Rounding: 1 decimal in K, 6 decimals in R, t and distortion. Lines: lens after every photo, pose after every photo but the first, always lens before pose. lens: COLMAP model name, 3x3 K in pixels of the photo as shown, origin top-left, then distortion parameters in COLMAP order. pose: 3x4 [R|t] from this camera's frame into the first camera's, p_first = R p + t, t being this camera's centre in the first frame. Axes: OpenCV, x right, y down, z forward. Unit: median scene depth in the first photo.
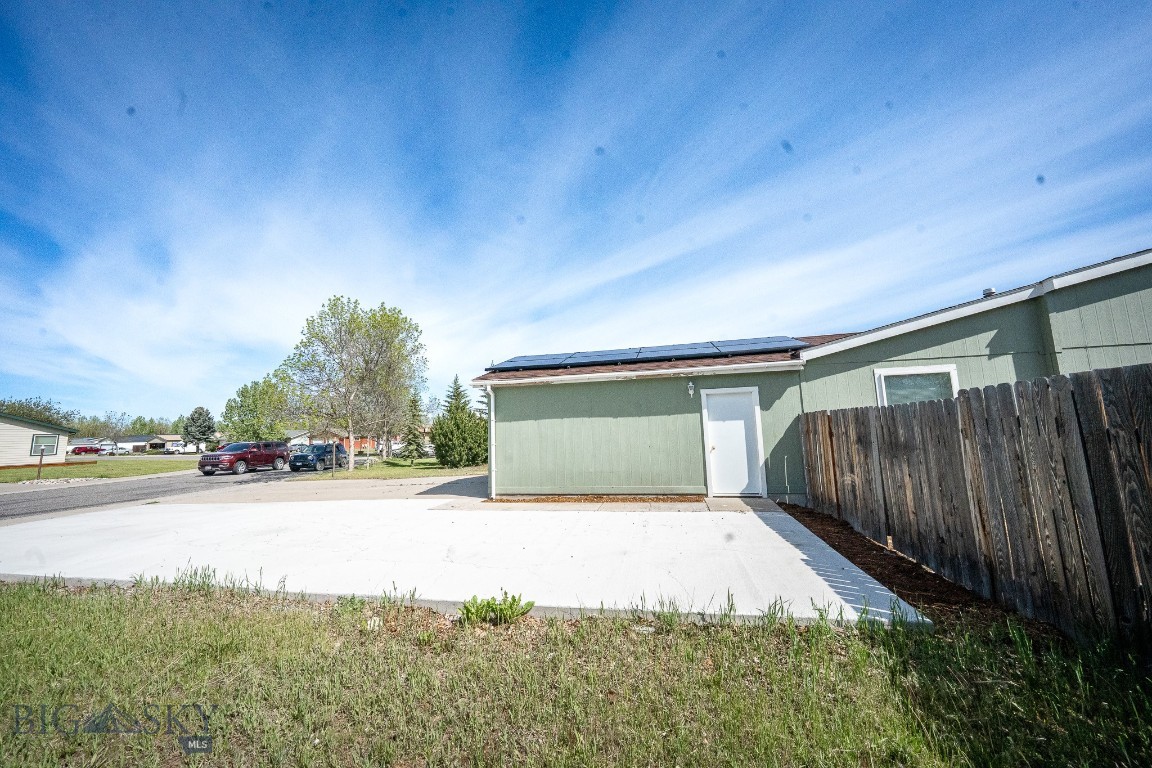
lens RADIAL K [[406.8, 0, 576.0], [0, 406.8, 384.0], [0, 0, 1]] dist [-0.006190, 0.000181]
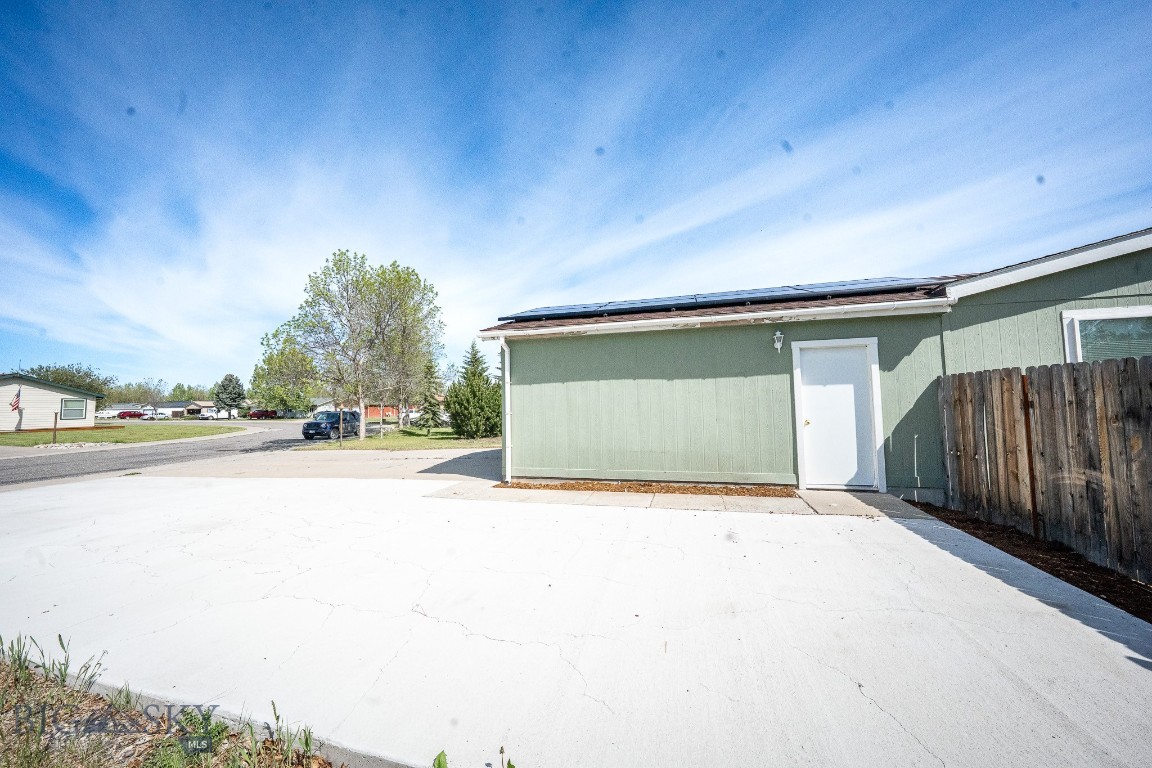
lens RADIAL K [[402.2, 0, 576.0], [0, 402.2, 384.0], [0, 0, 1]] dist [-0.000084, -0.000063]
pose [[0.998639, 0.010242, -0.051140, -0.015009], [-0.006675, 0.997564, 0.069443, 0.016247], [0.051726, -0.069007, 0.996274, 0.104099]]
